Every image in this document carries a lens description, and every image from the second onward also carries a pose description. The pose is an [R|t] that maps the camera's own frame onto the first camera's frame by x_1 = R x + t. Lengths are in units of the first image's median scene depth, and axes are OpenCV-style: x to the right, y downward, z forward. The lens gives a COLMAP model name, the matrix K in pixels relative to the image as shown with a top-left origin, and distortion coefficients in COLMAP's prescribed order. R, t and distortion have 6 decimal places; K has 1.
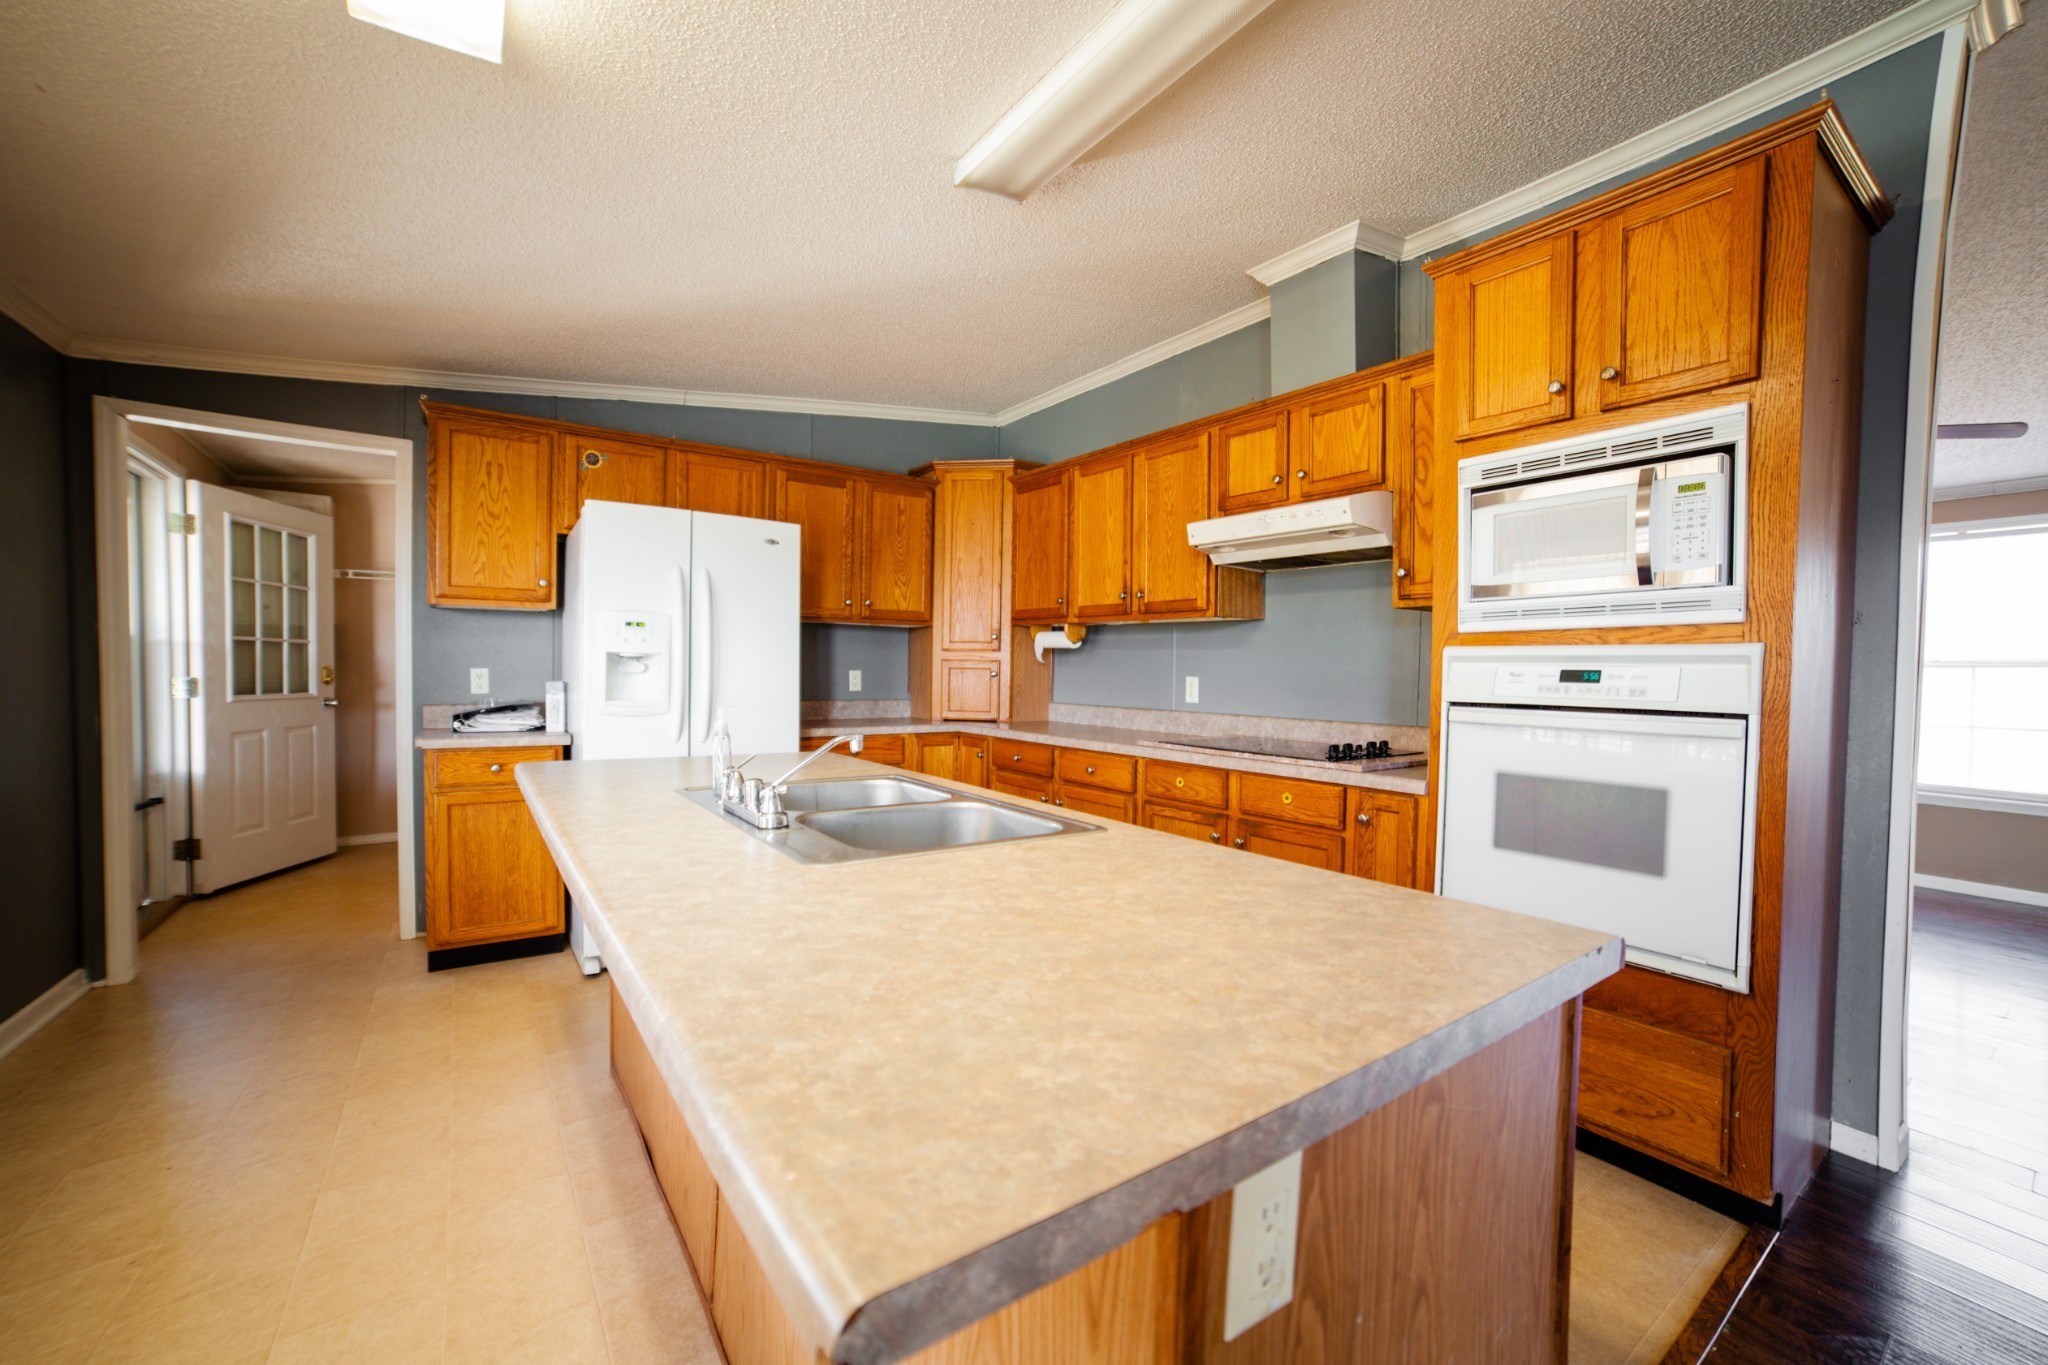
lens RADIAL K [[817.9, 0, 1042.9], [0, 817.9, 687.0], [0, 0, 1]] dist [-0.113407, 0.036346]
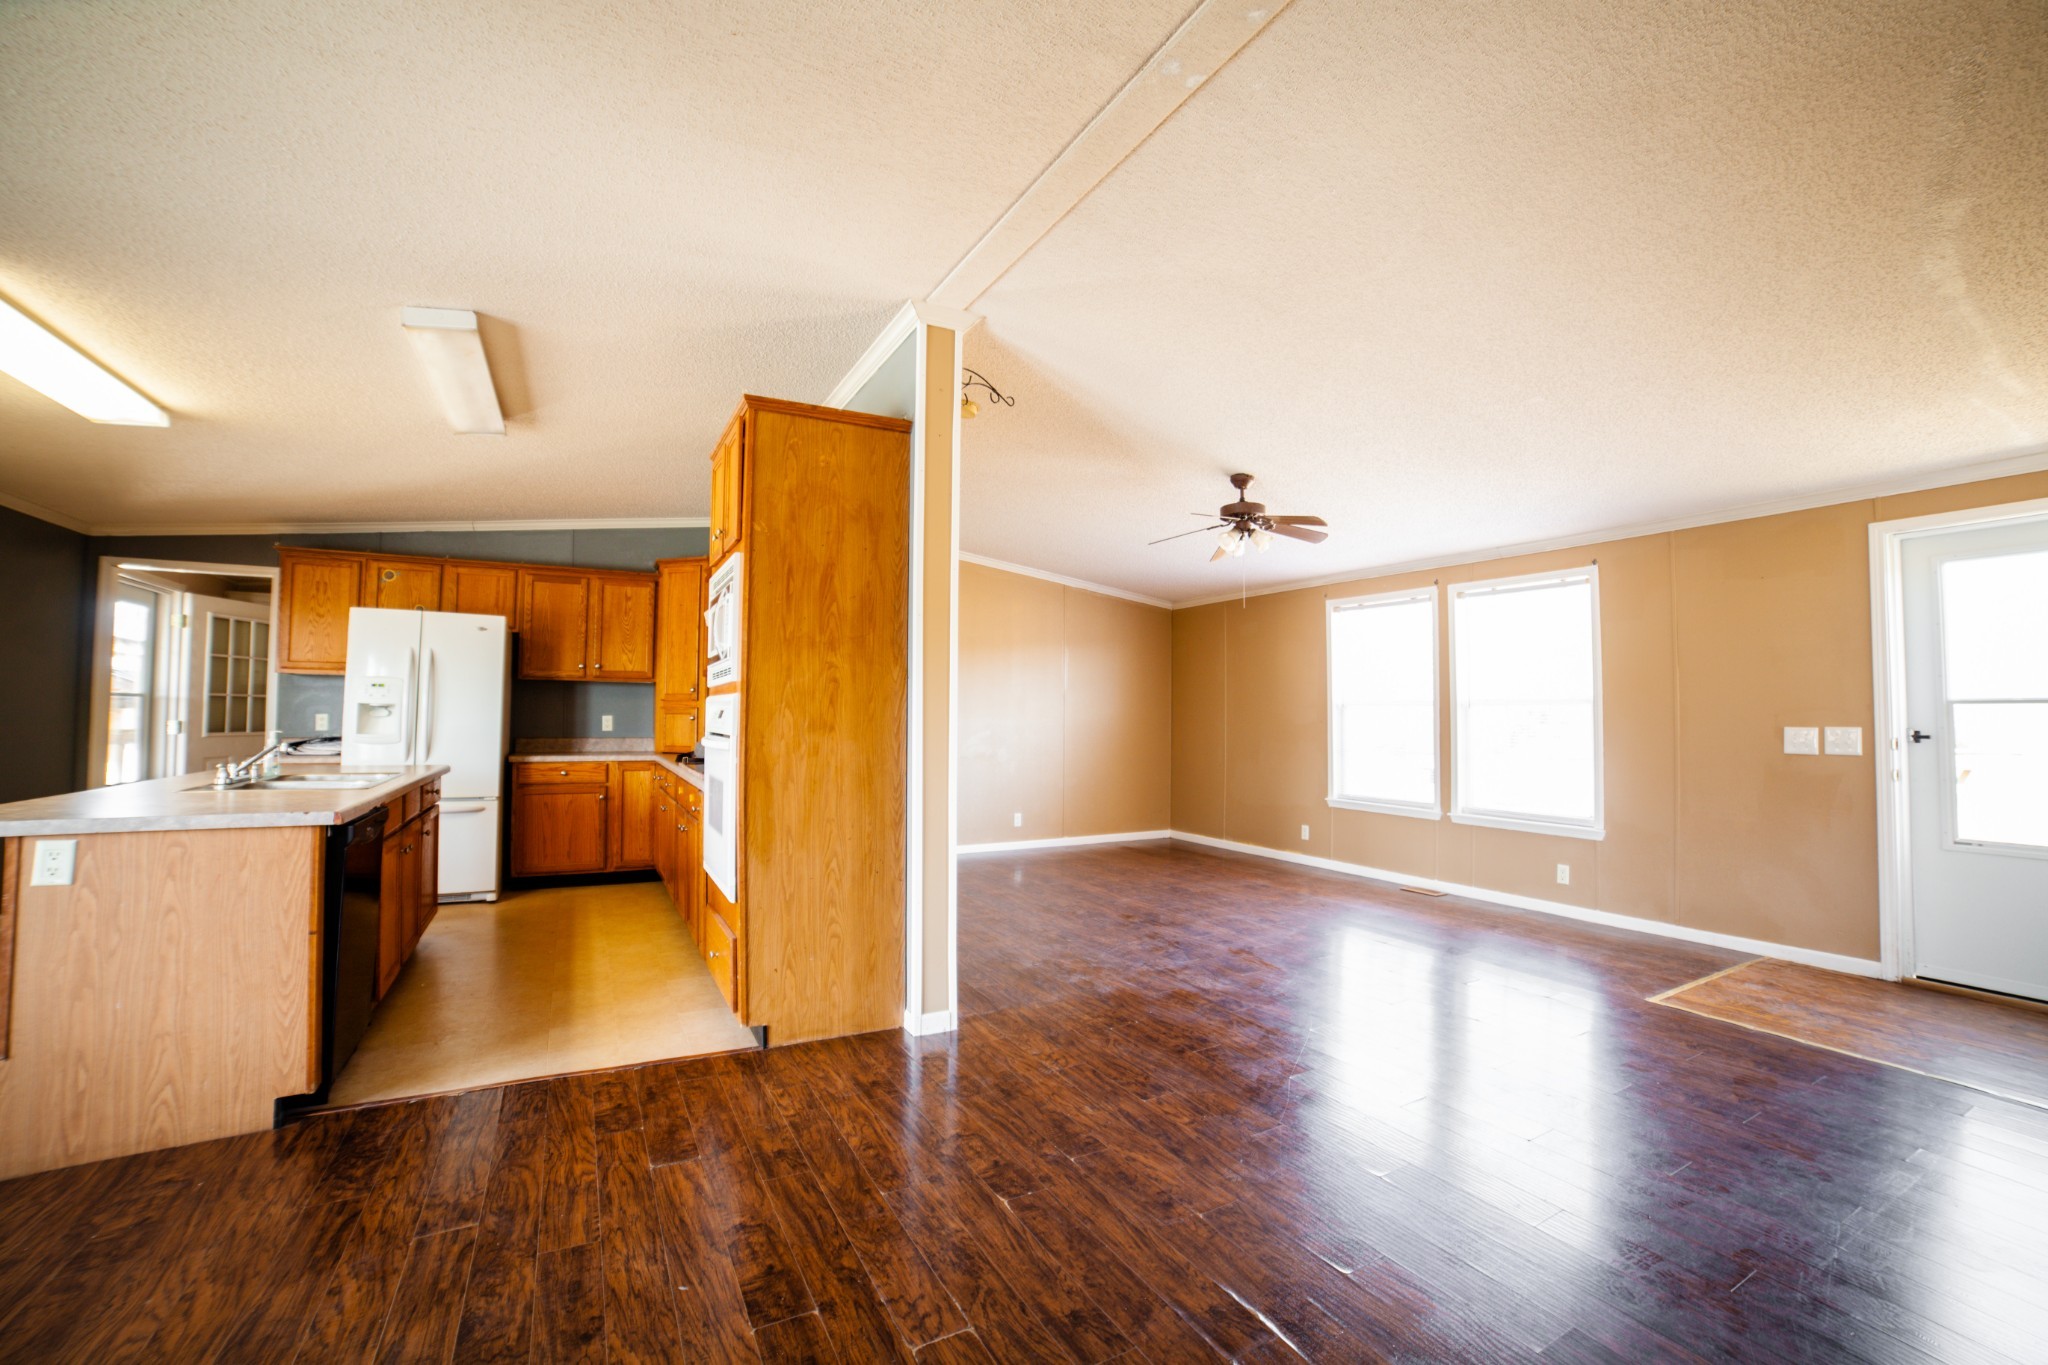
lens RADIAL K [[817.9, 0, 1042.9], [0, 817.9, 687.0], [0, 0, 1]] dist [-0.113407, 0.036346]
pose [[0.986690, -0.012571, -0.162124, 0.856619], [0.003436, 0.998396, -0.056506, 0.011187], [0.162575, 0.055197, 0.985151, -0.224293]]
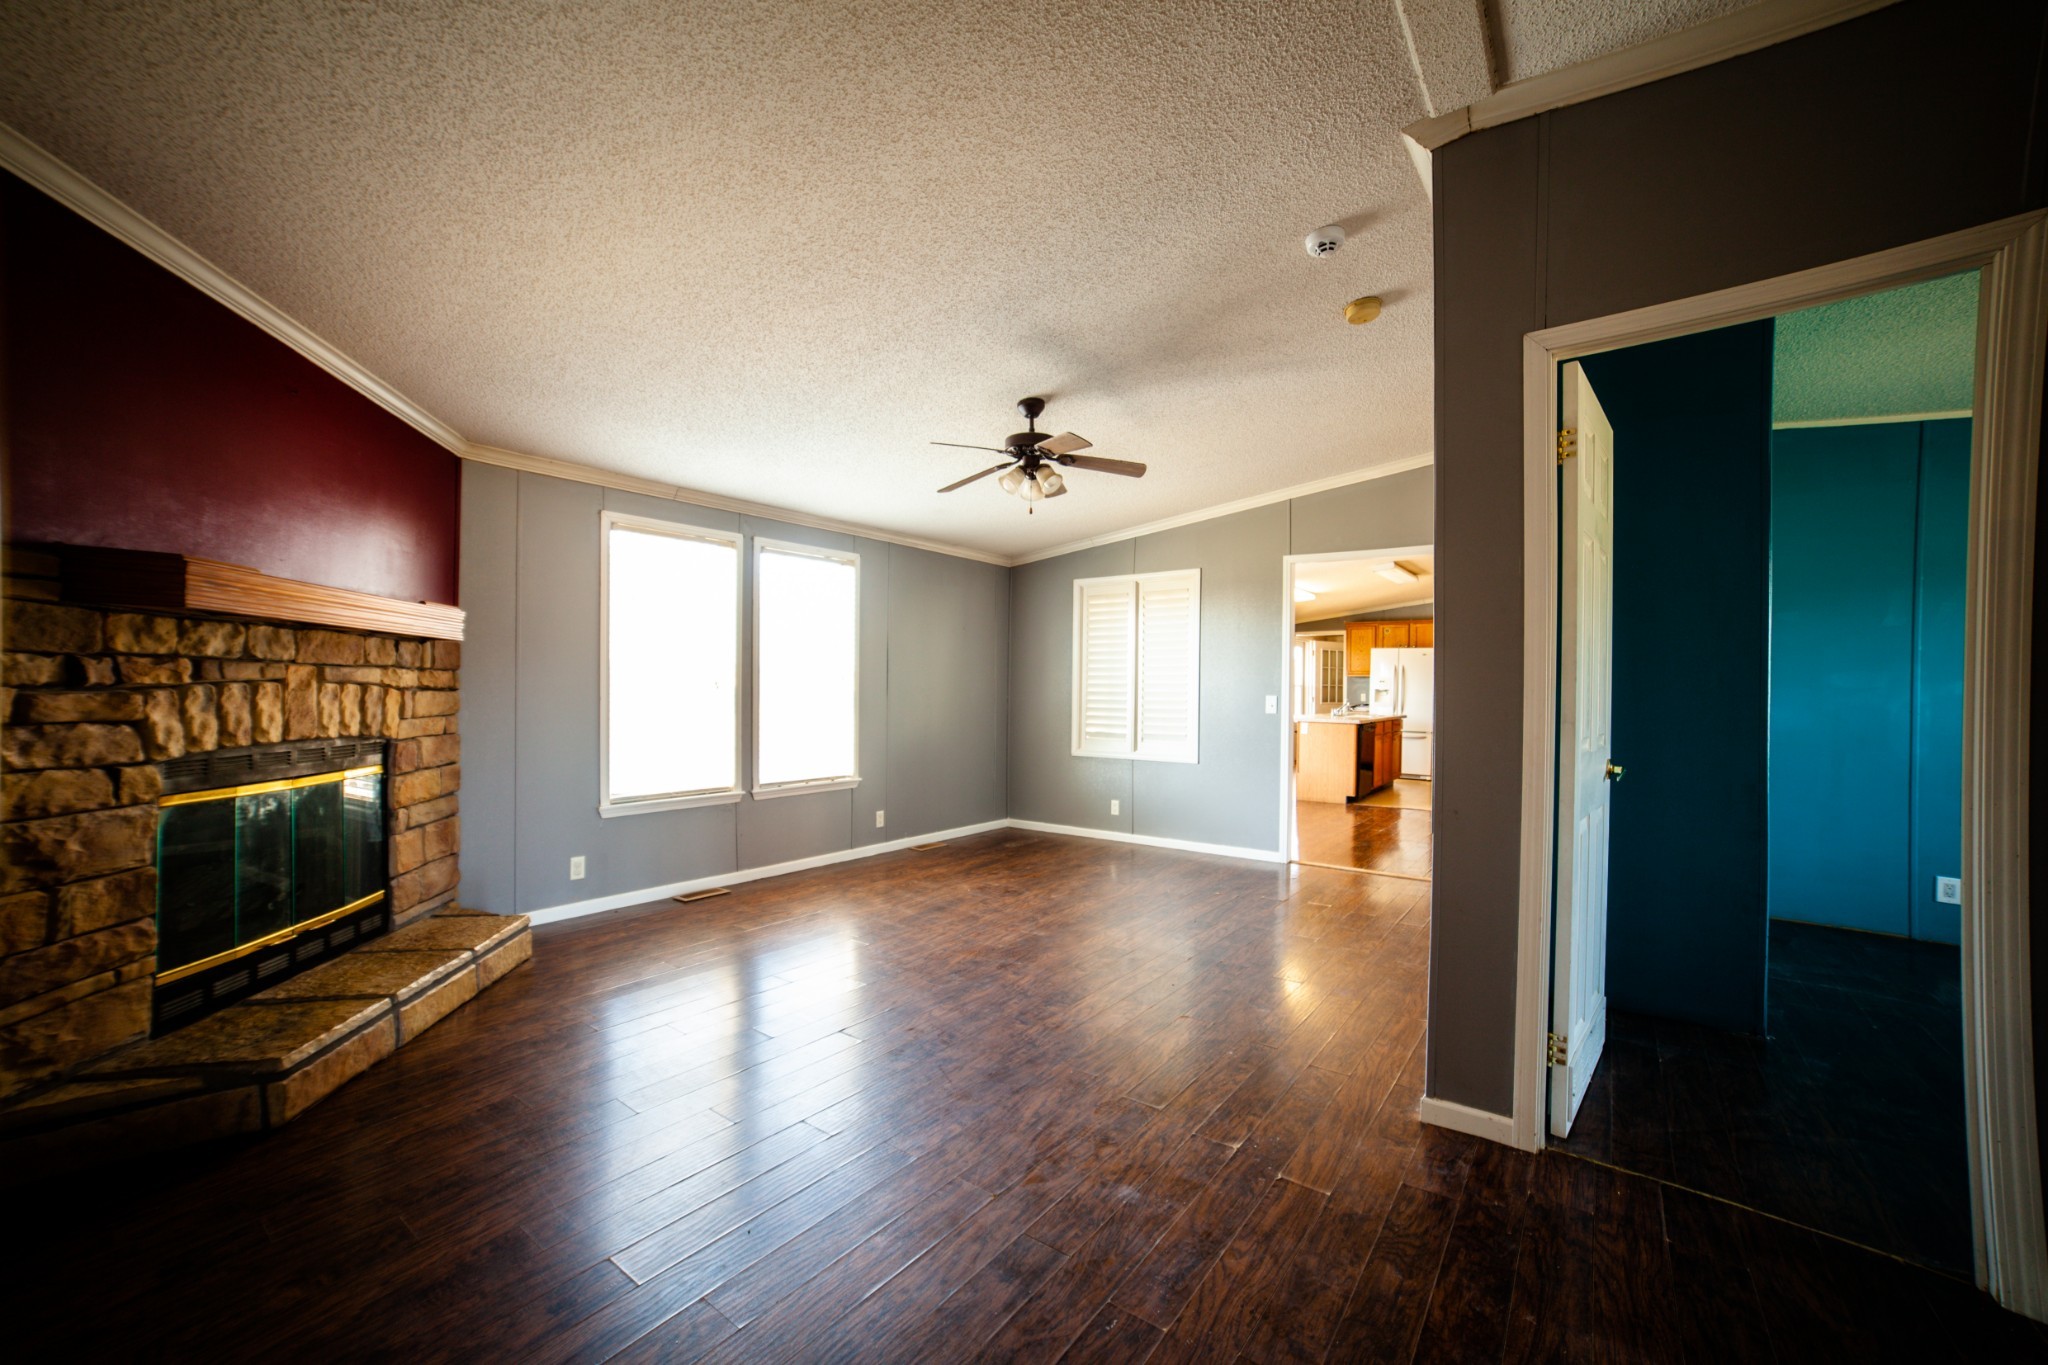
lens RADIAL K [[817.9, 0, 1042.9], [0, 817.9, 687.0], [0, 0, 1]] dist [-0.113407, 0.036346]
pose [[0.251012, -0.012222, -0.967907, 2.162327], [-0.025410, 0.999493, -0.019210, 0.044832], [0.967650, 0.029416, 0.250574, -1.145205]]
